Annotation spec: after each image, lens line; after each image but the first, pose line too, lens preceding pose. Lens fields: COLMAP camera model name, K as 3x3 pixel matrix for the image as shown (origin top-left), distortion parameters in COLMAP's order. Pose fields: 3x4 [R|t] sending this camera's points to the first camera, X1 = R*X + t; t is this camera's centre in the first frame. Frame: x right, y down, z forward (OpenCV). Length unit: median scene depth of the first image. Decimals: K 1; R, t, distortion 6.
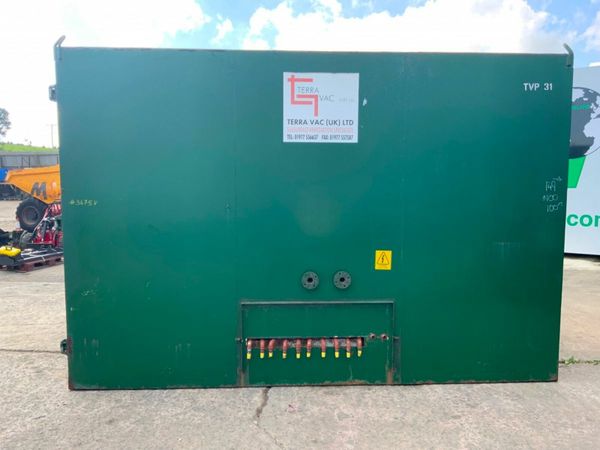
lens RADIAL K [[480.9, 0, 300.0], [0, 480.9, 225.0], [0, 0, 1]] dist [0.089360, -0.097455]
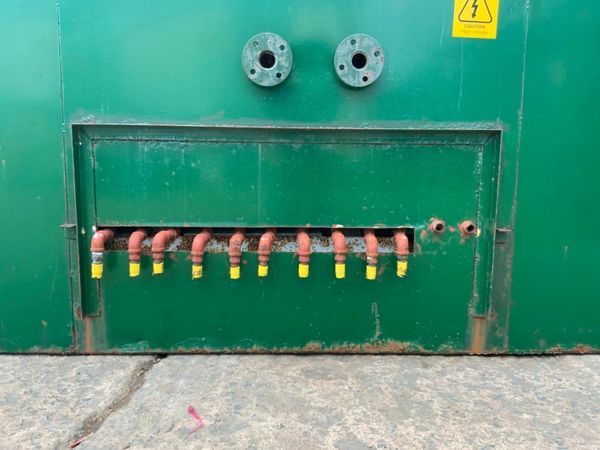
lens RADIAL K [[503.4, 0, 300.0], [0, 503.4, 225.0], [0, 0, 1]] dist [0.076838, -0.122188]
pose [[0.999746, 0.012353, -0.018840, 0.052481], [-0.011184, 0.998079, 0.060943, 0.208514], [0.019557, -0.060716, 0.997963, 0.616652]]
